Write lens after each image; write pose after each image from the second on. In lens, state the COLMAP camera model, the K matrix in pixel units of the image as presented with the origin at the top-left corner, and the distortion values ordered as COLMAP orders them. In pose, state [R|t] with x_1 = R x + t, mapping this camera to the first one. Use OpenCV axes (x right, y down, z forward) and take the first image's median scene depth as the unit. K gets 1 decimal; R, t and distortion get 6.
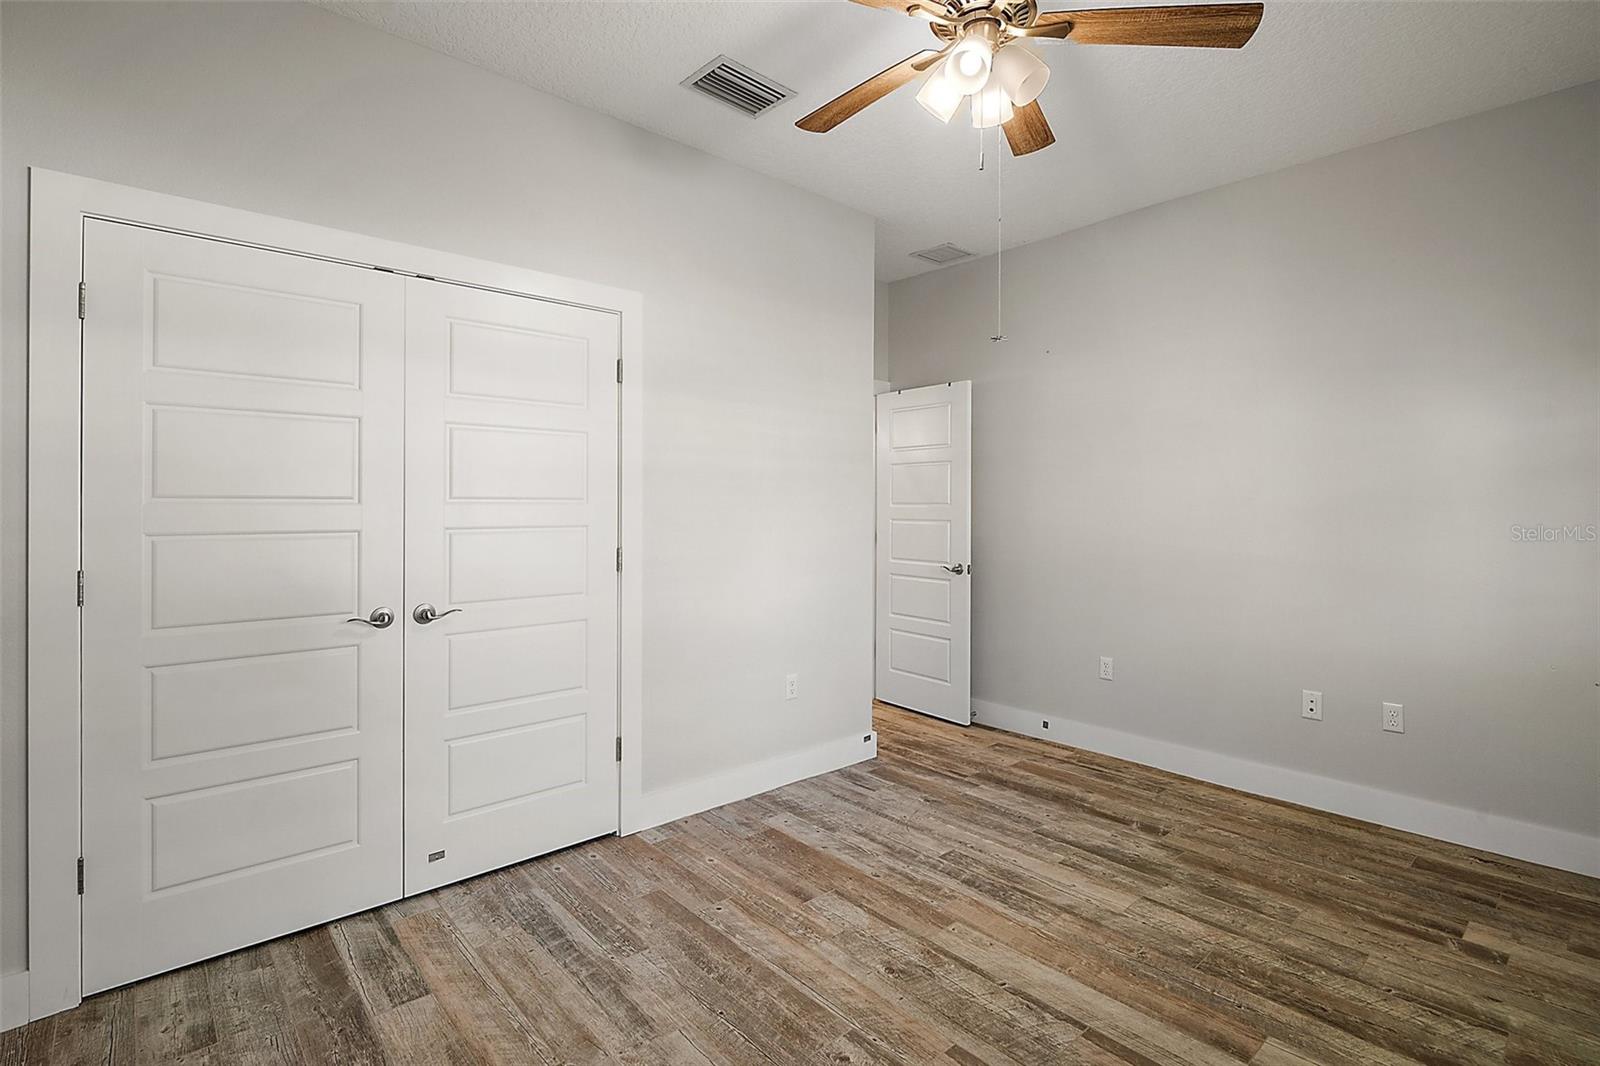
lens RADIAL K [[753.2, 0, 808.3], [0, 753.2, 509.8], [0, 0, 1]] dist [0.004010, -0.004441]
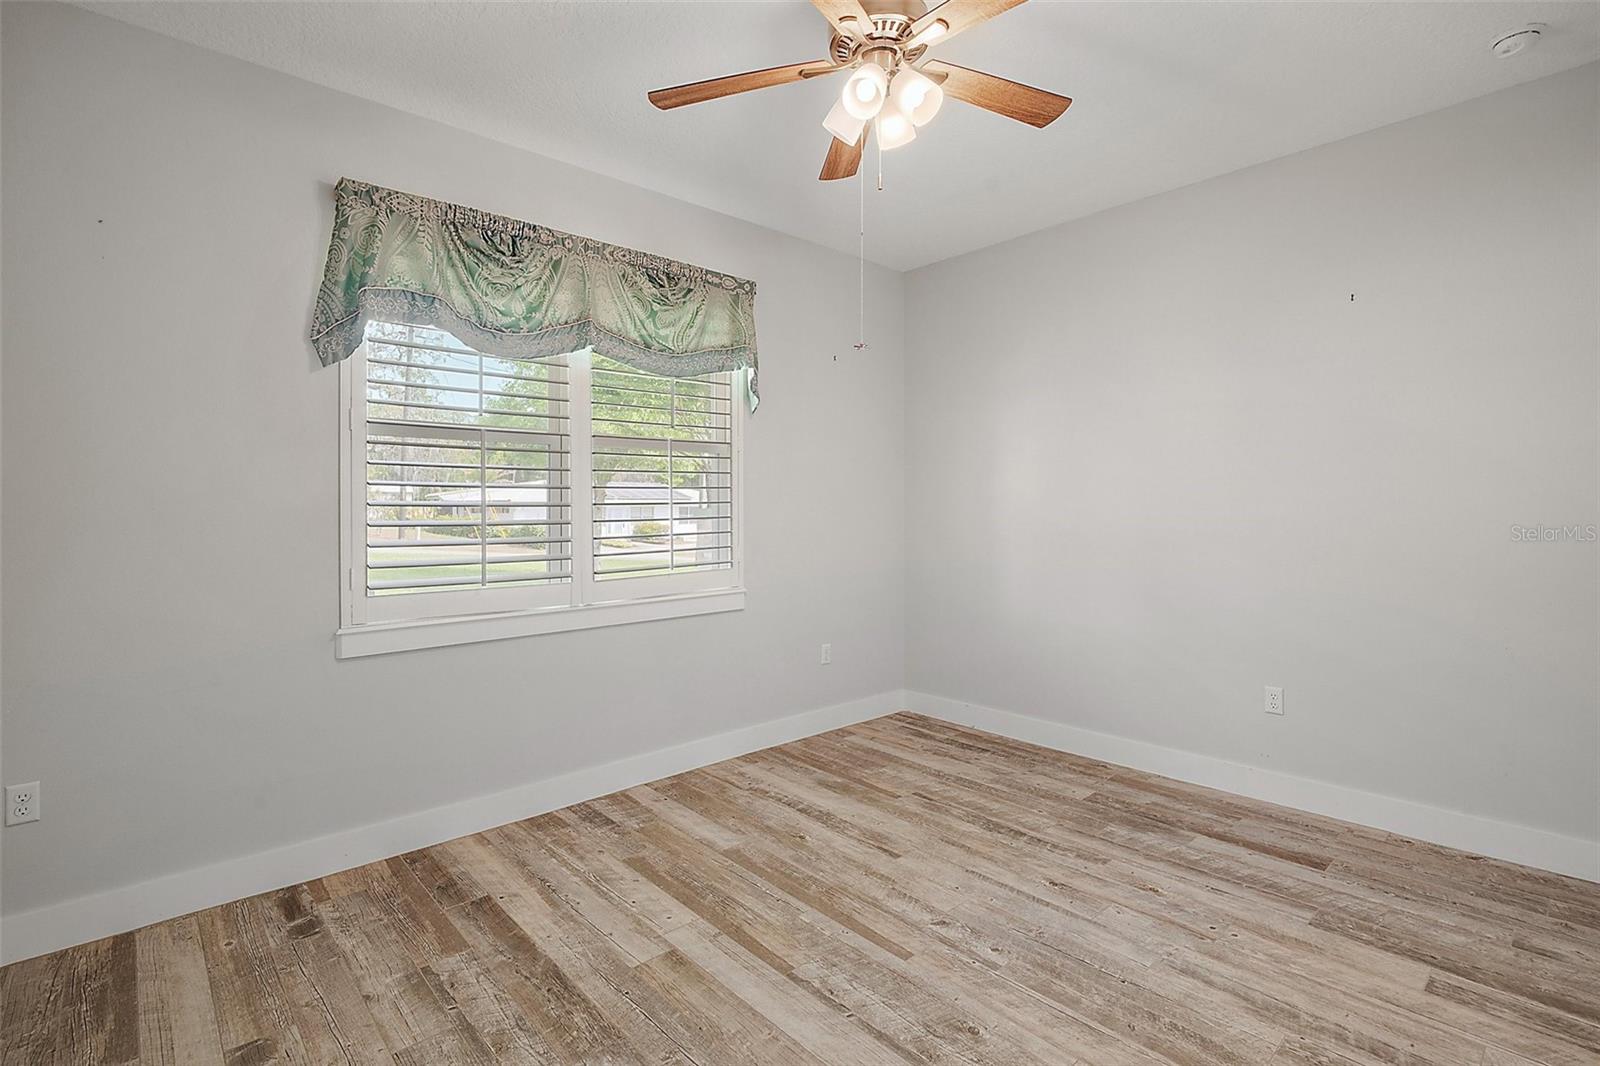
lens RADIAL K [[753.2, 0, 808.3], [0, 753.2, 509.8], [0, 0, 1]] dist [0.004010, -0.004441]
pose [[-0.999880, 0.002320, -0.015329, 0.334819], [0.002215, 0.999974, 0.006883, -0.006186], [0.015345, 0.006848, -0.999859, 2.002976]]
